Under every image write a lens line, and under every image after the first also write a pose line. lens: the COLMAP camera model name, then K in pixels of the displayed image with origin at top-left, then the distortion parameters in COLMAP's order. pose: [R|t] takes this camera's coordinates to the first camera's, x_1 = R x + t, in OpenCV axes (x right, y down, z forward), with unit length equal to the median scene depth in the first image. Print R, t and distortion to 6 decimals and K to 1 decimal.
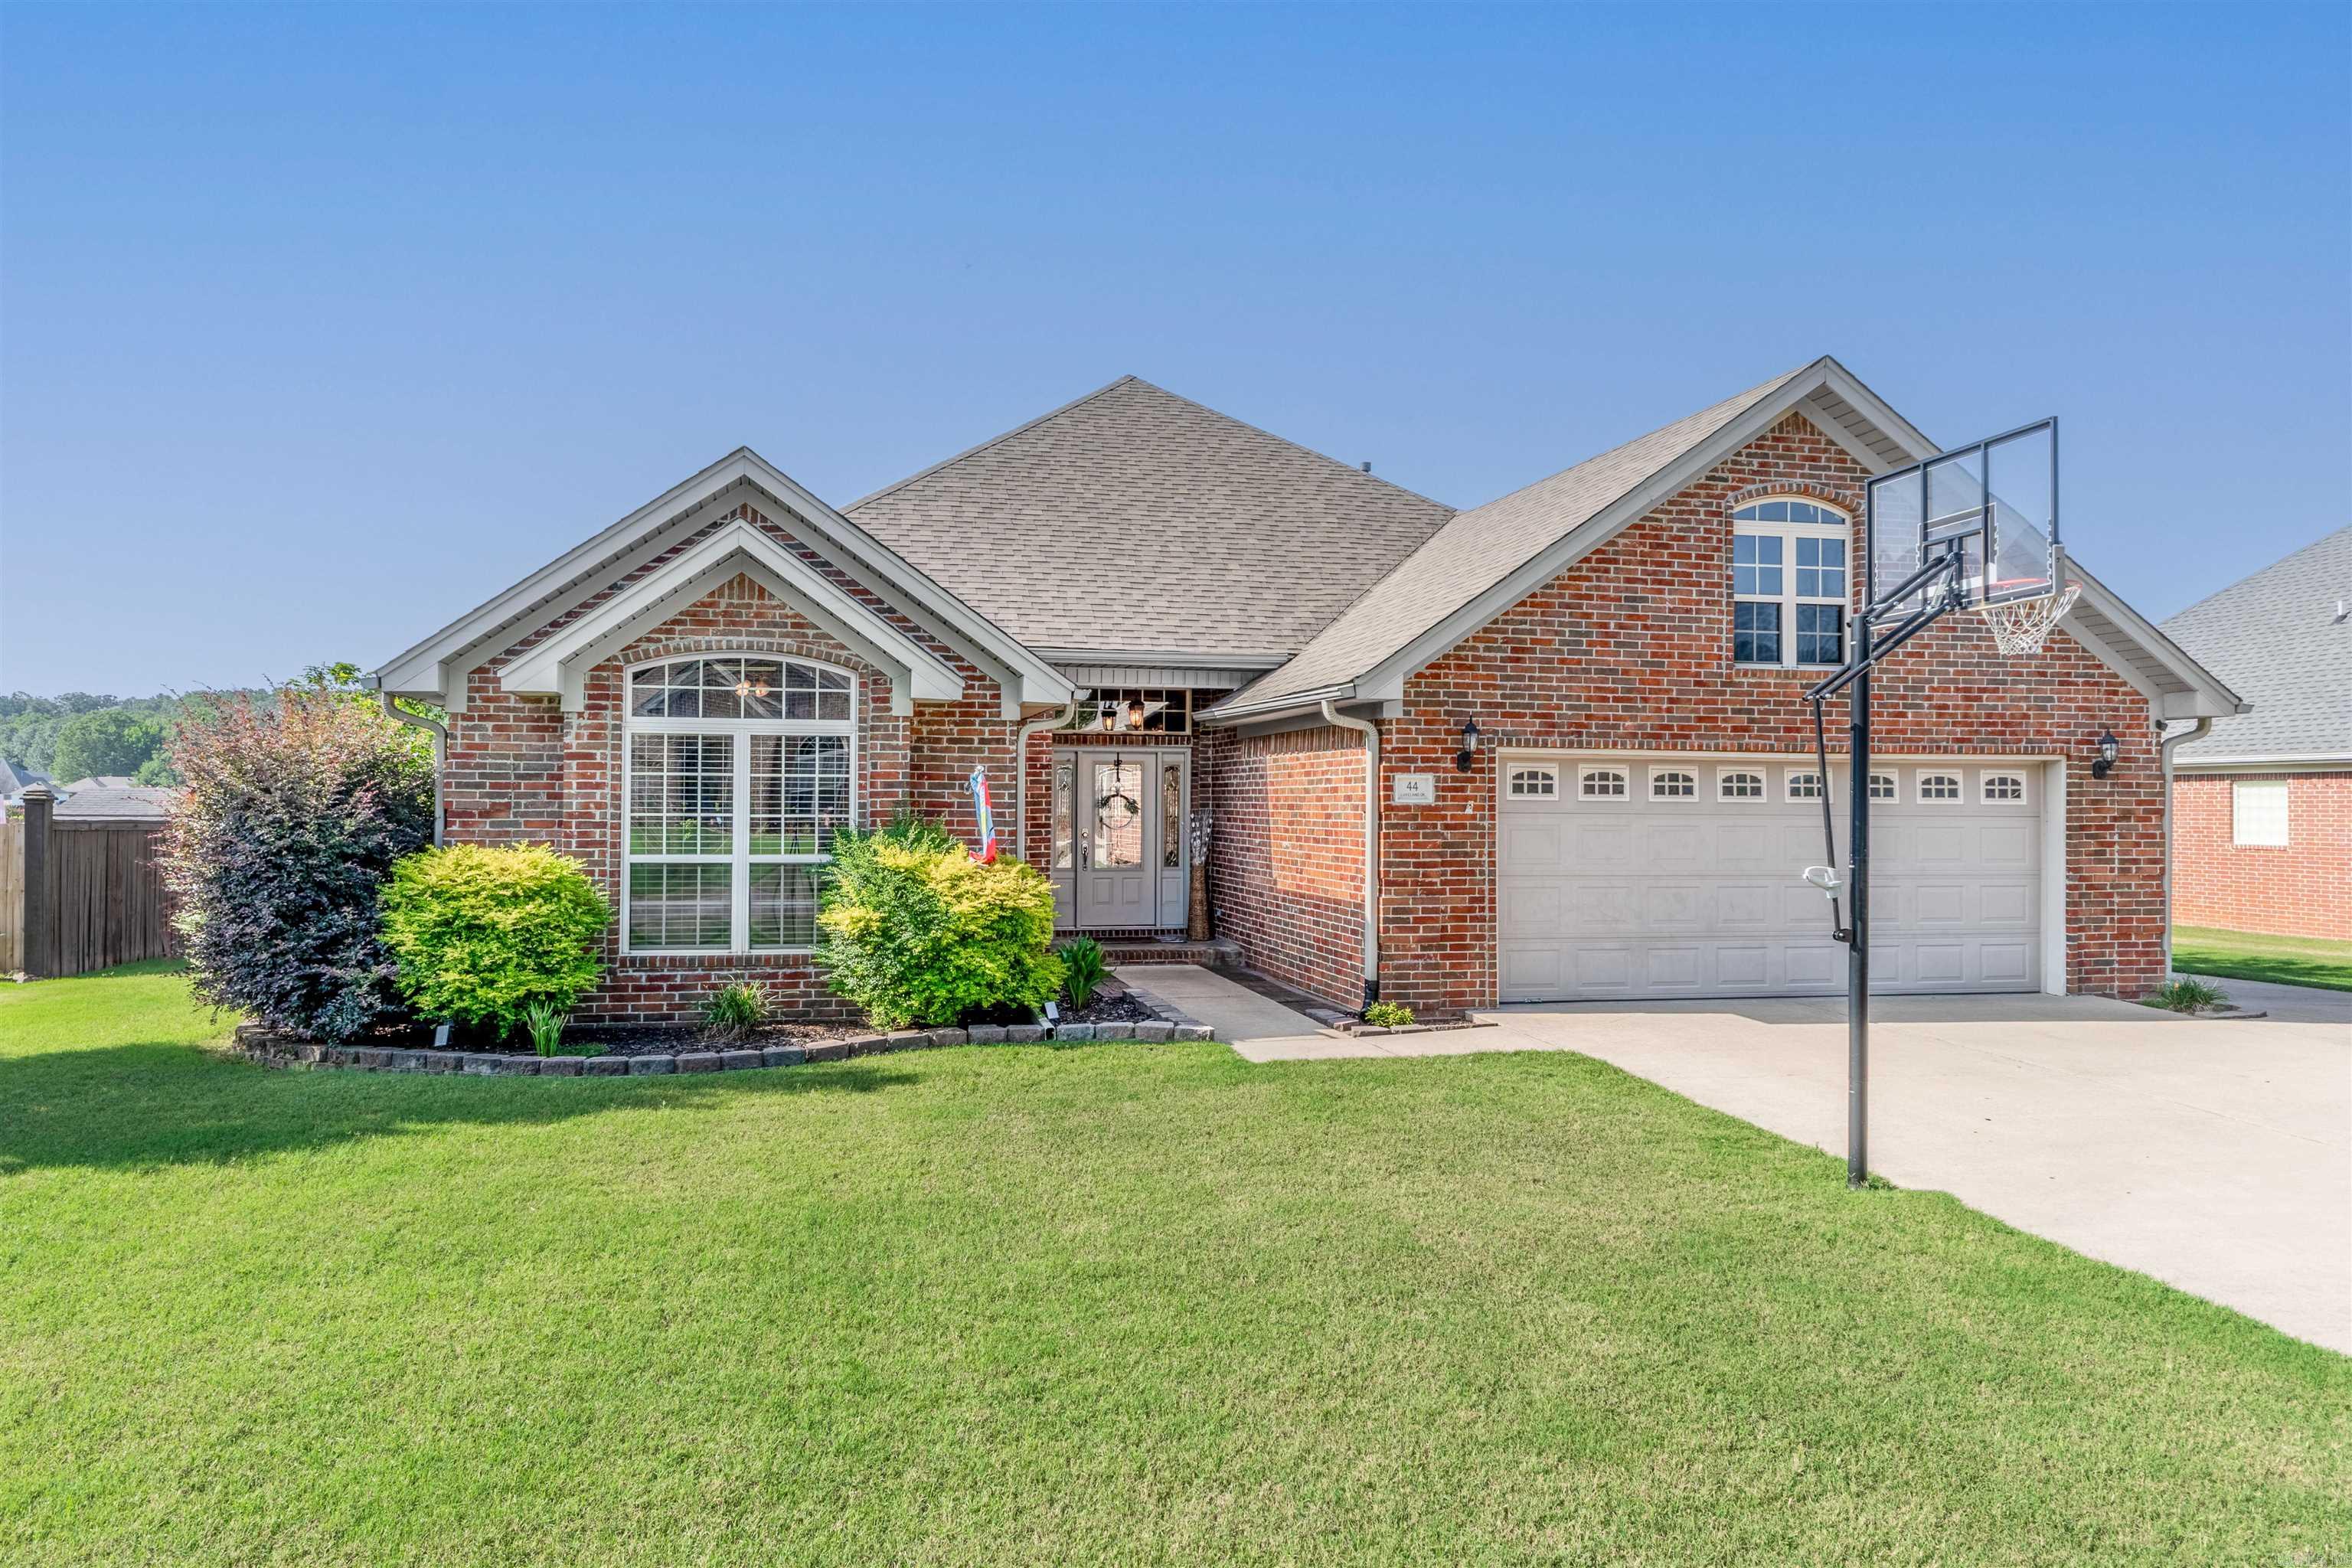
lens RADIAL K [[1641.0, 0, 1176.0], [0, 1641.0, 784.0], [0, 0, 1]] dist [0.003499, 0.000013]
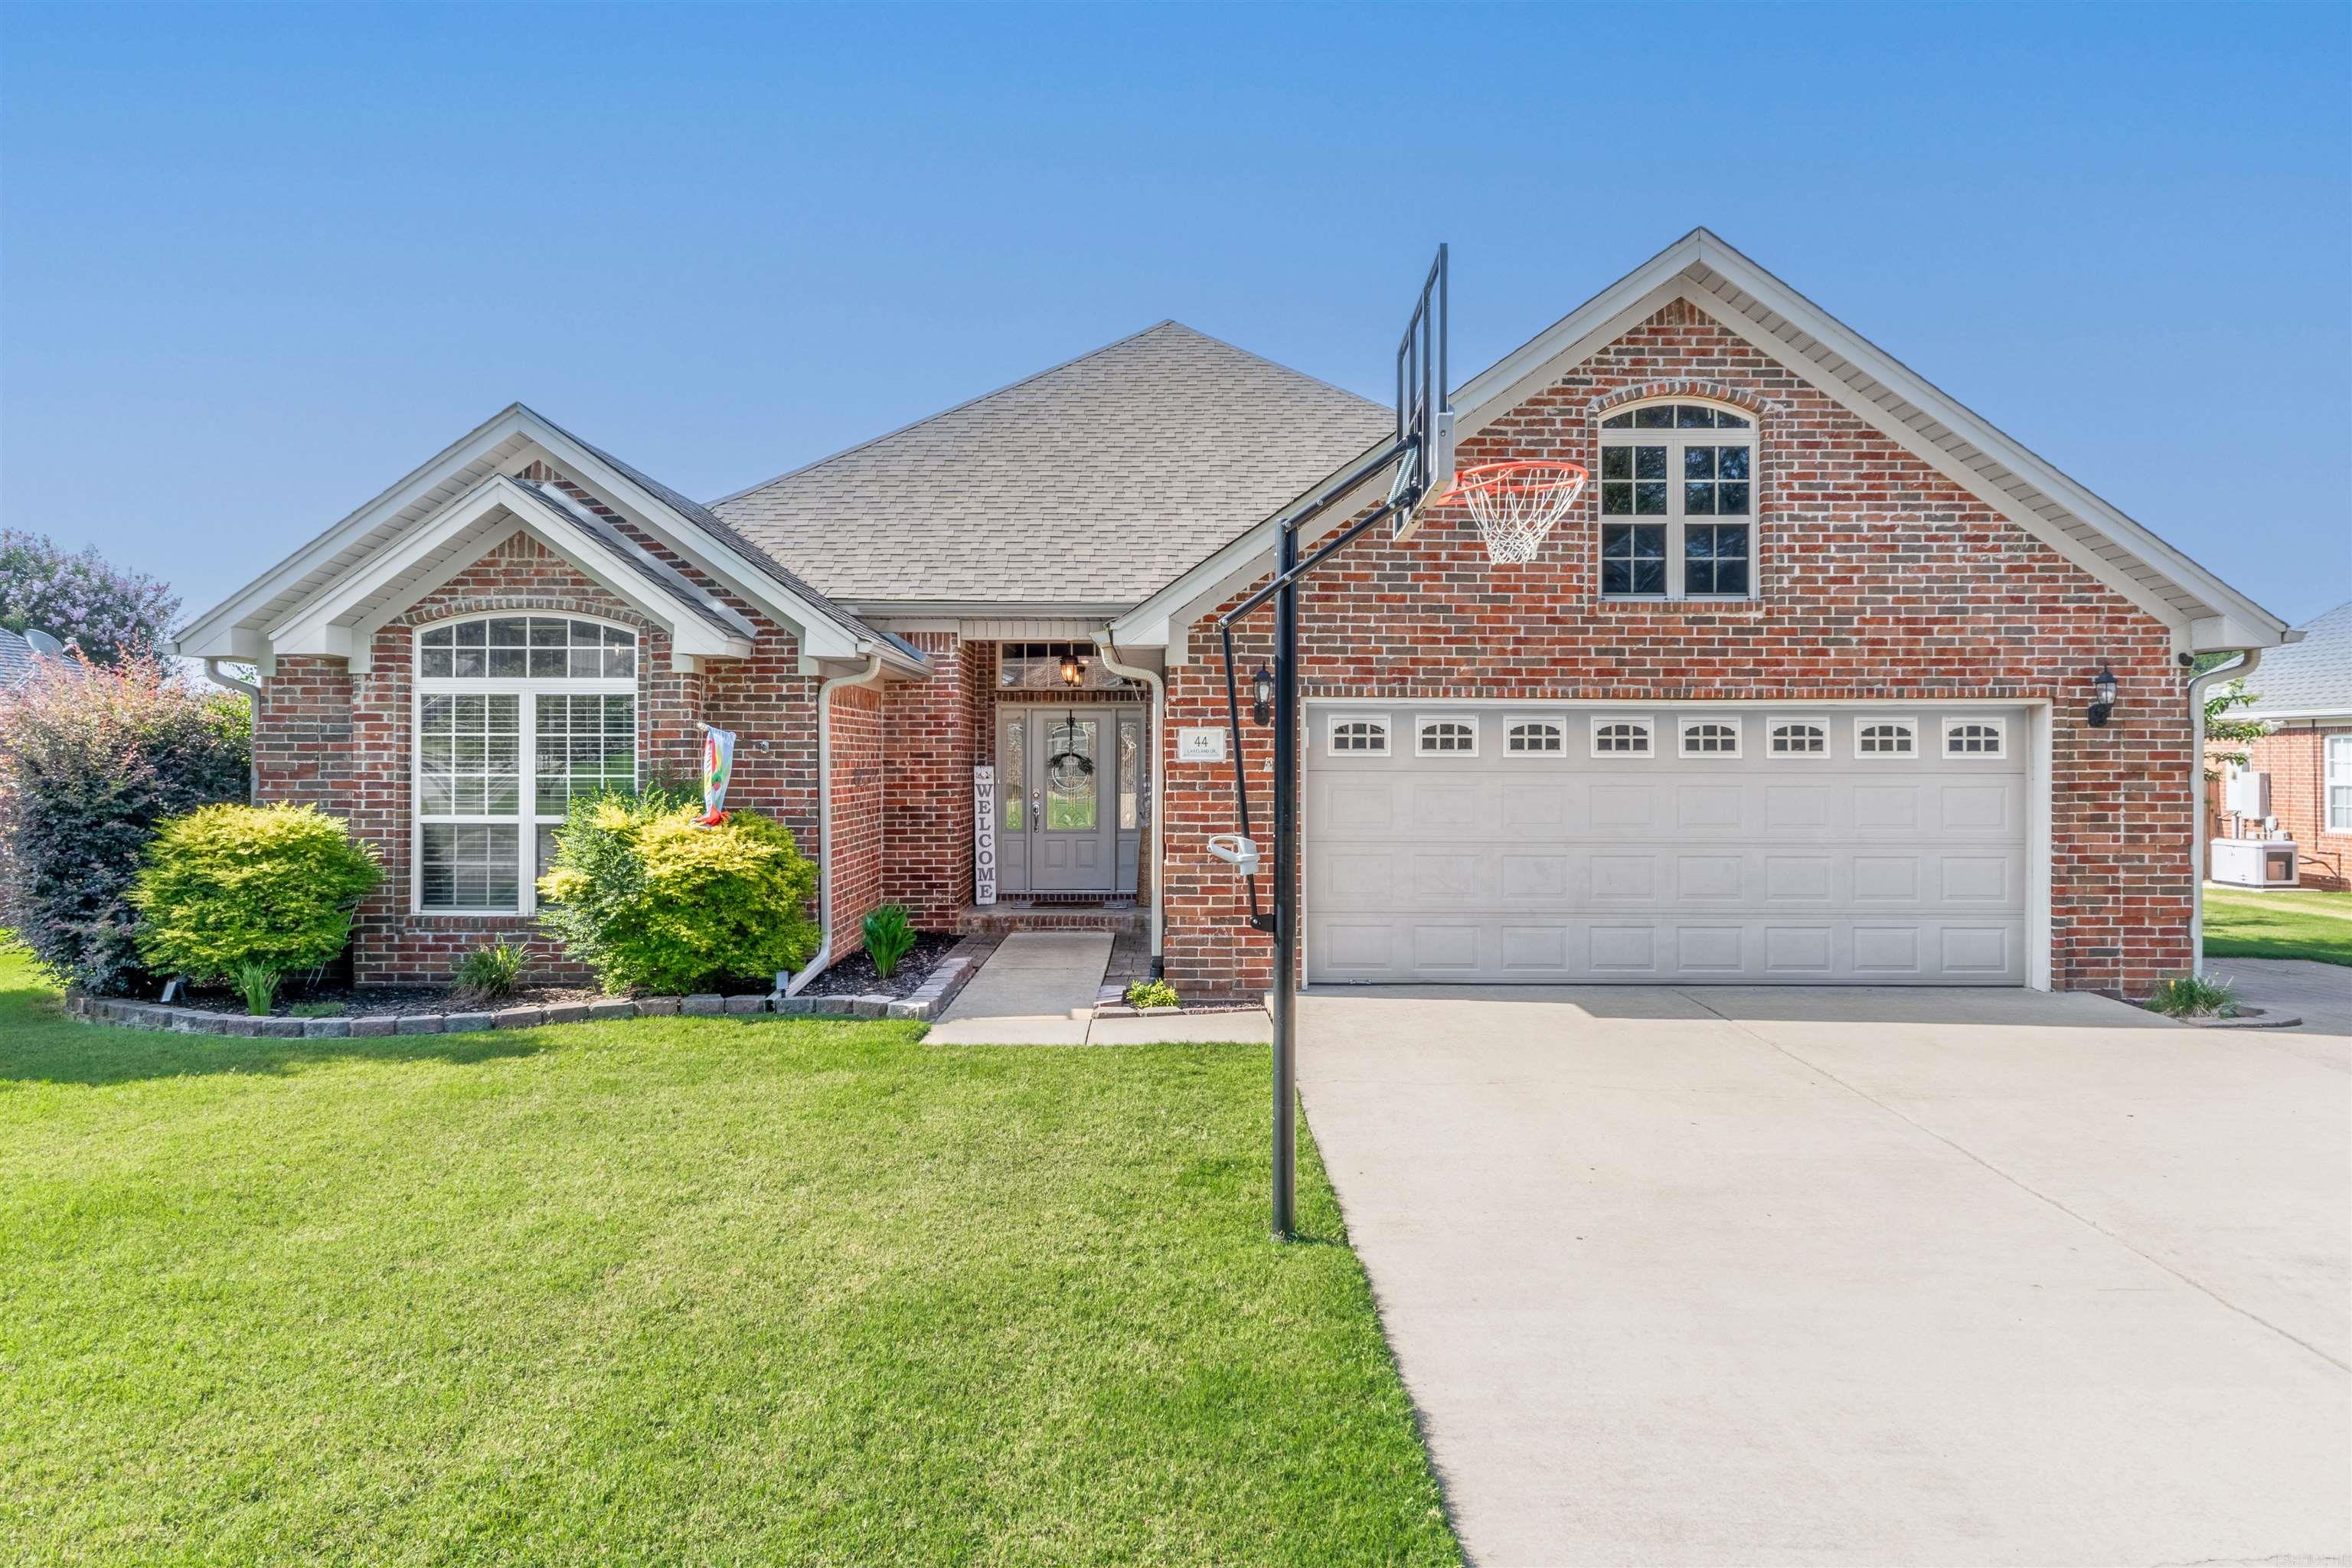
lens RADIAL K [[1601.6, 0, 1175.9], [0, 1601.6, 765.4], [0, 0, 1]] dist [0.001128, 0.000095]
pose [[0.975678, -0.003901, -0.219176, 0.312937], [0.006600, 0.999911, 0.011580, 0.004070], [0.219111, -0.012745, 0.975617, 0.135066]]
